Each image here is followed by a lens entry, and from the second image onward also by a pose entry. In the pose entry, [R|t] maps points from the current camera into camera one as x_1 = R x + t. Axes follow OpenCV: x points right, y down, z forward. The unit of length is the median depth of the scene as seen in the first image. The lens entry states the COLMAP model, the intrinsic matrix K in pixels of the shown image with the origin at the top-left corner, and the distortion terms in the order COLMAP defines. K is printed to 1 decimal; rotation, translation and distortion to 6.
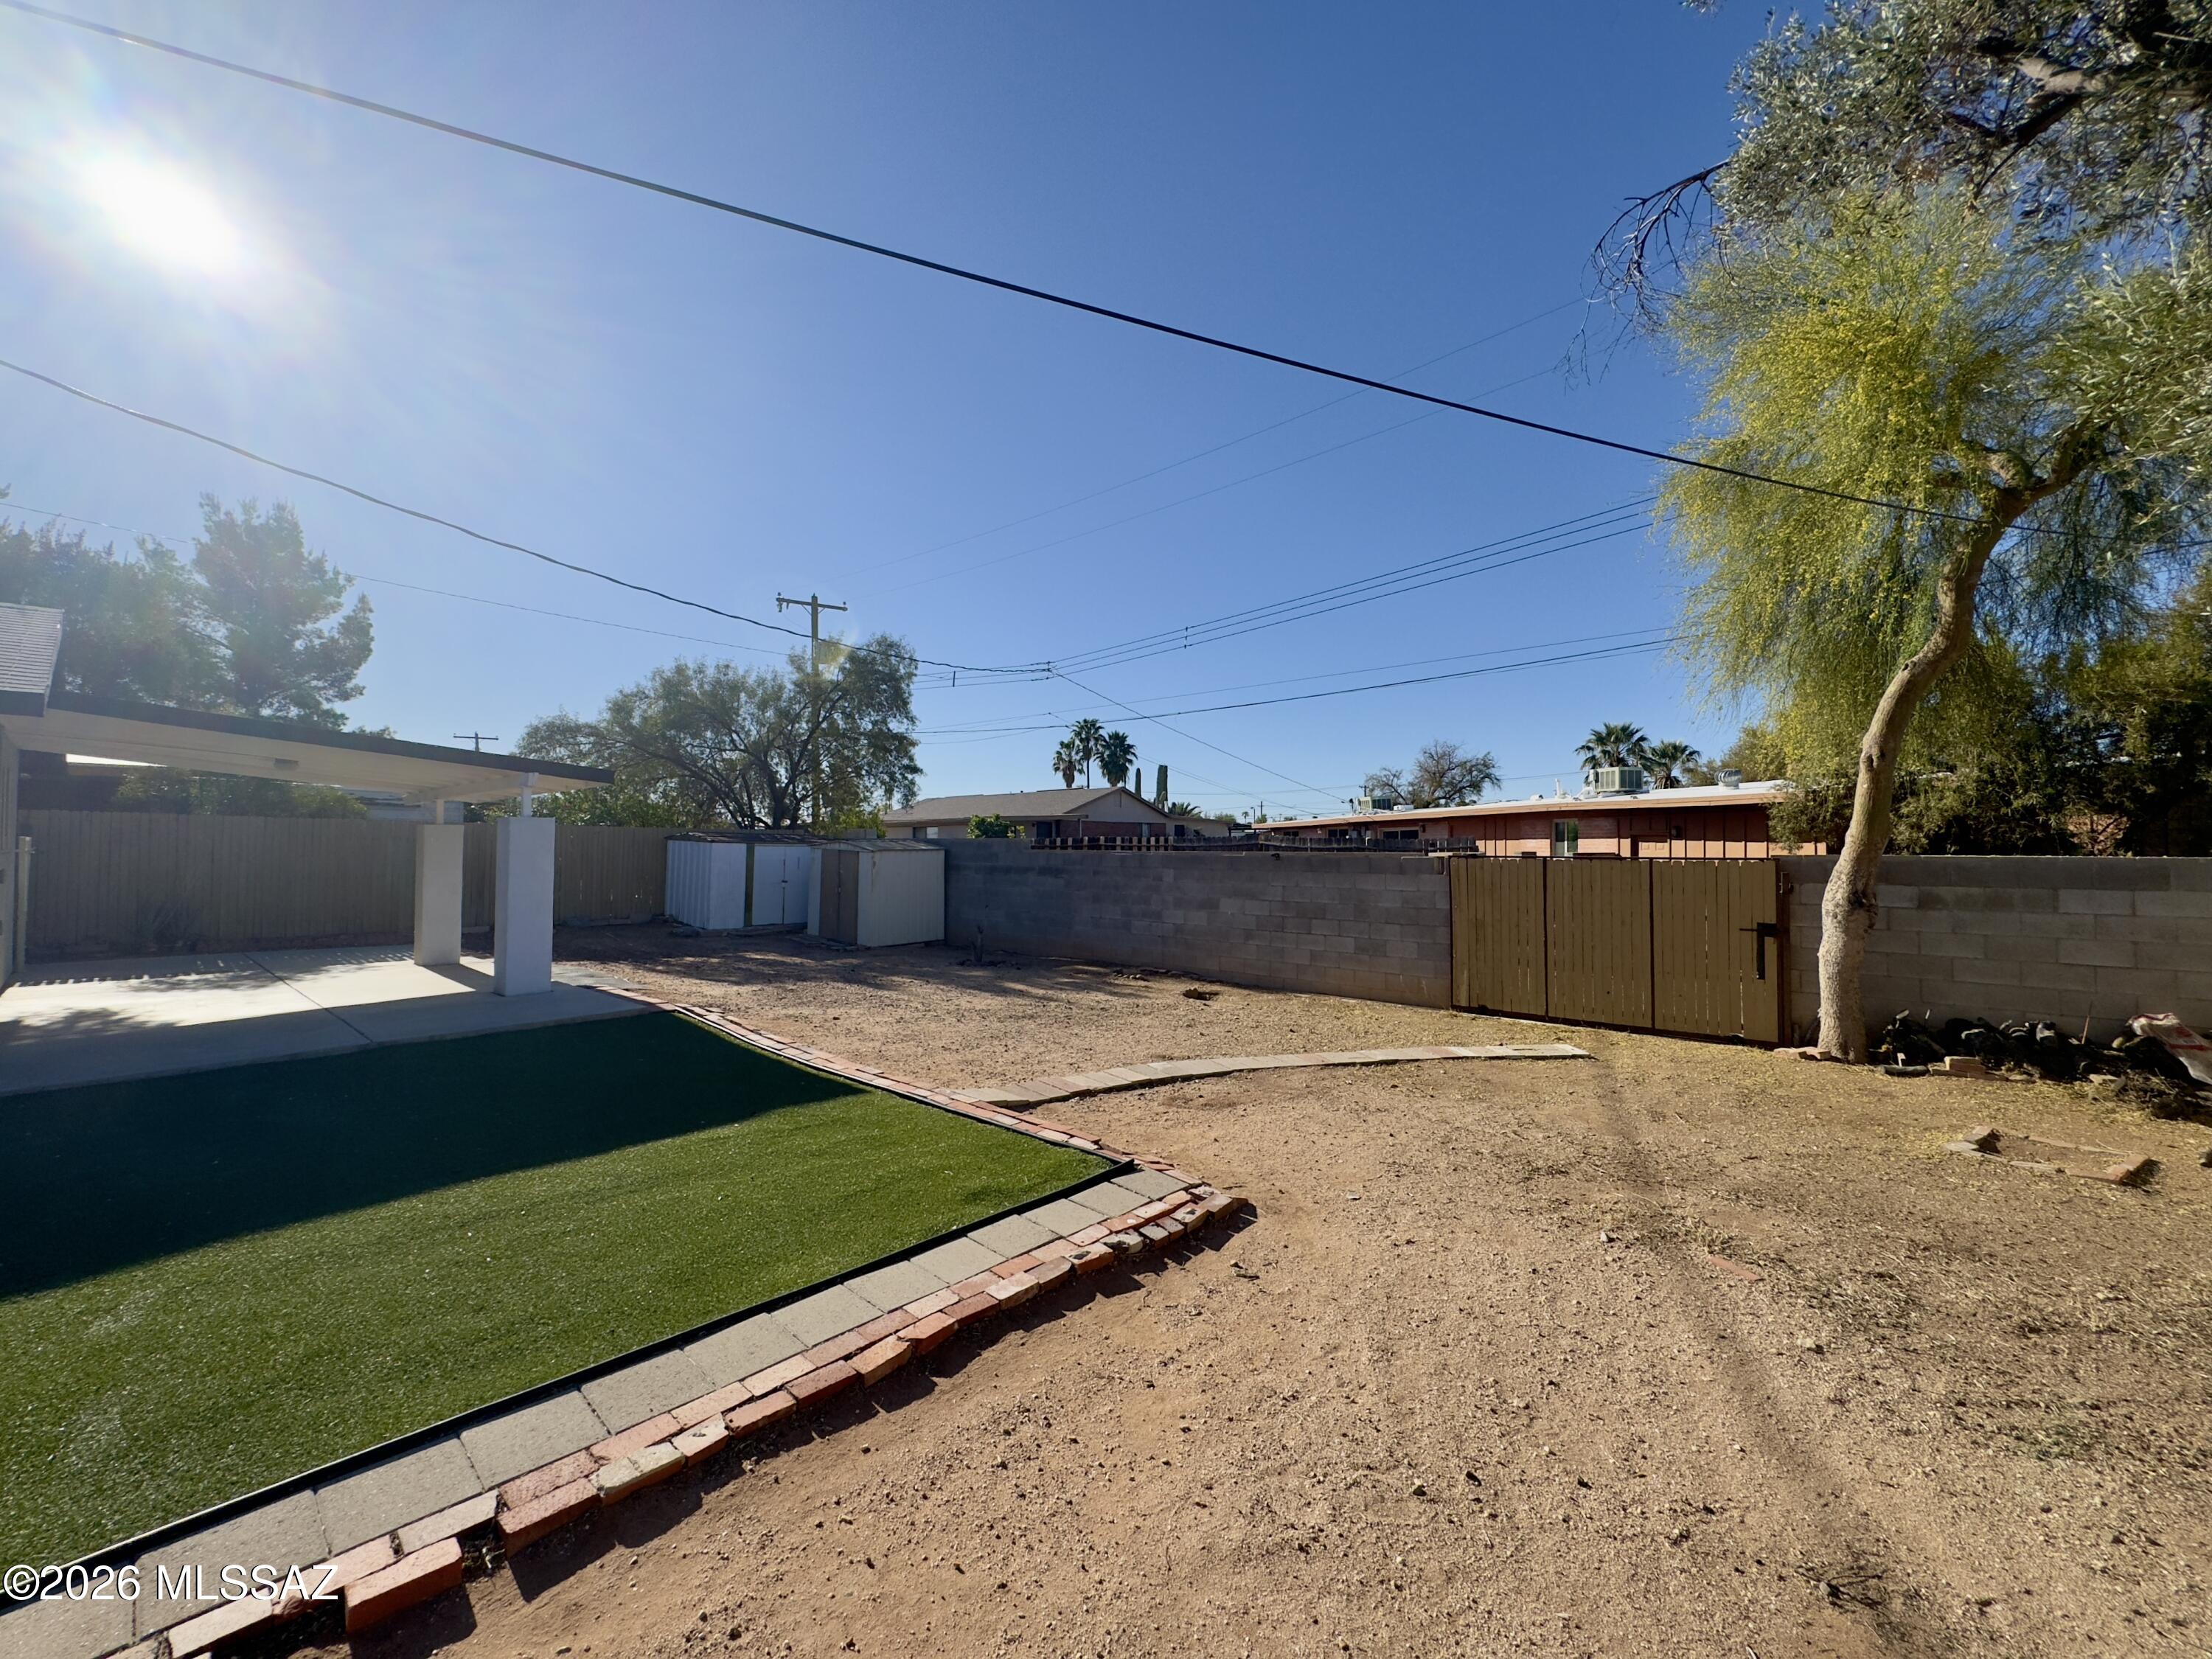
lens RADIAL K [[879.0, 0, 1105.4], [0, 879.0, 826.8], [0, 0, 1]] dist [-0.001603, -0.000106]
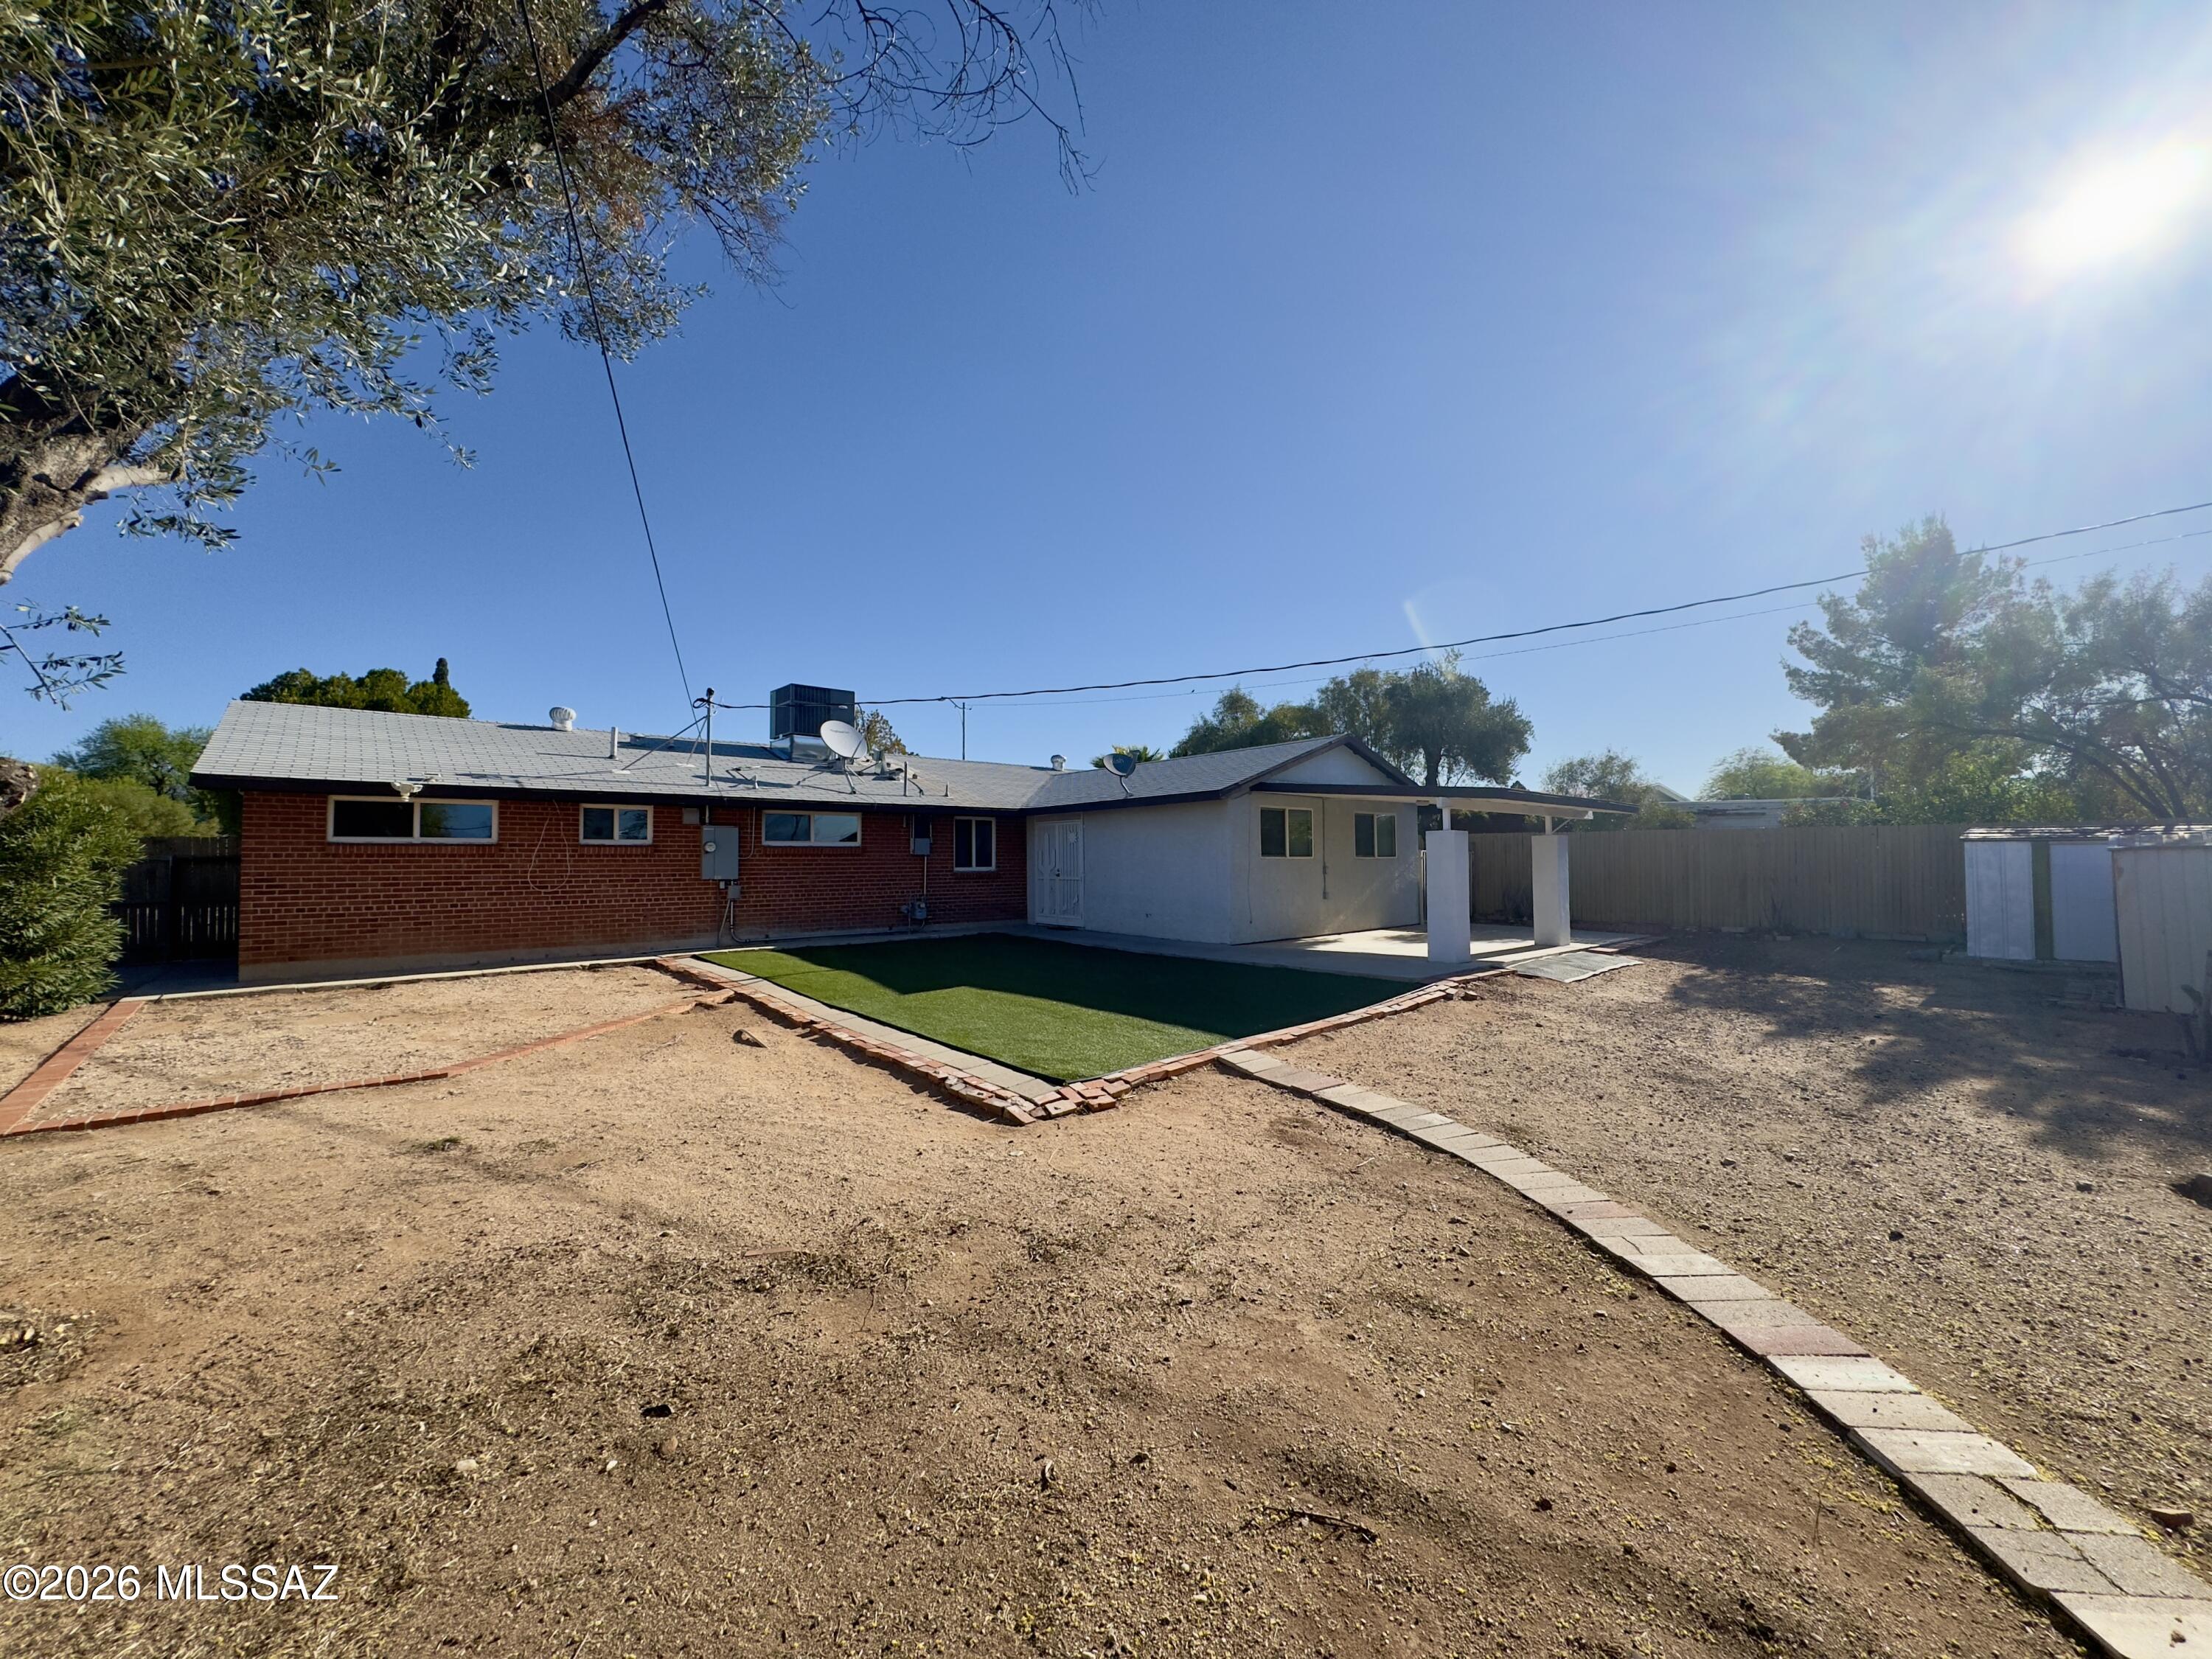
lens RADIAL K [[879.0, 0, 1105.4], [0, 879.0, 826.8], [0, 0, 1]] dist [-0.001603, -0.000106]
pose [[-0.135494, -0.040607, -0.989946, 0.468030], [0.033676, 0.998394, -0.045562, 0.017073], [0.990206, -0.039511, -0.133909, 0.425015]]
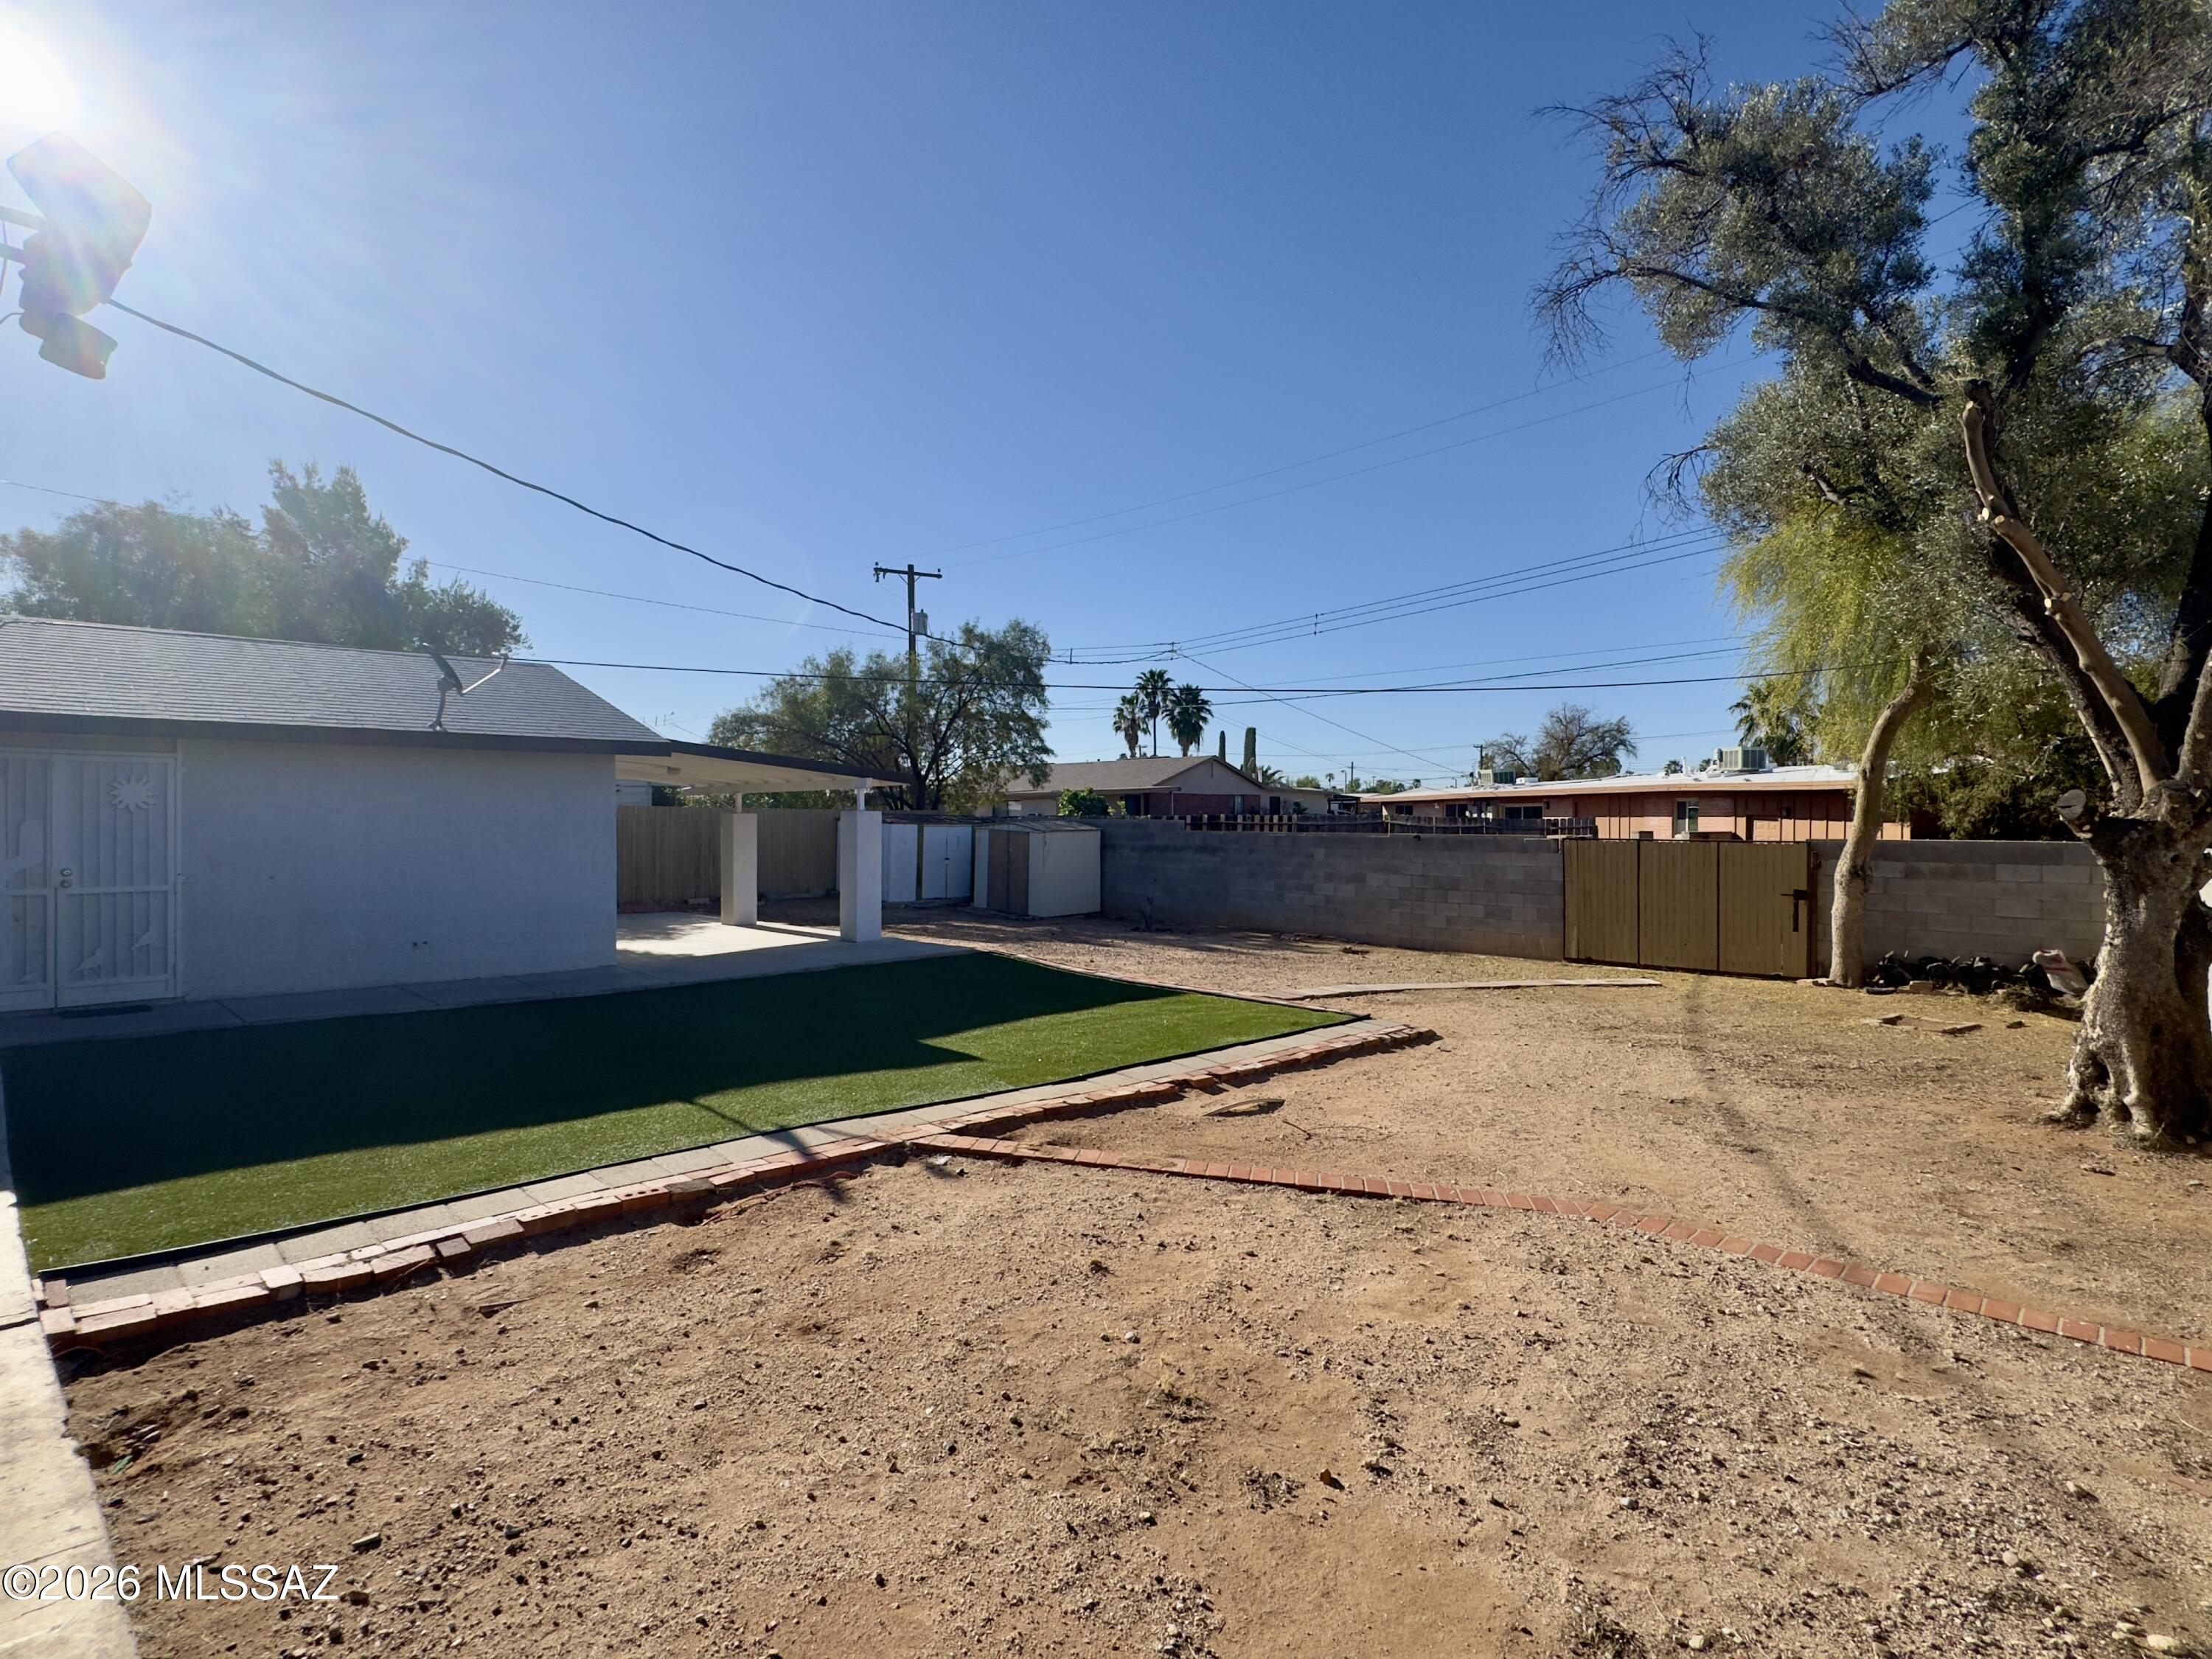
lens RADIAL K [[1085.7, 0, 1106.0], [0, 1085.7, 829.5], [0, 0, 1]] dist [-0.000970, -0.000063]
pose [[0.999064, -0.001429, -0.043233, -0.137253], [0.002927, 0.999397, 0.034606, -0.024955], [0.043158, -0.034700, 0.998465, -0.408074]]
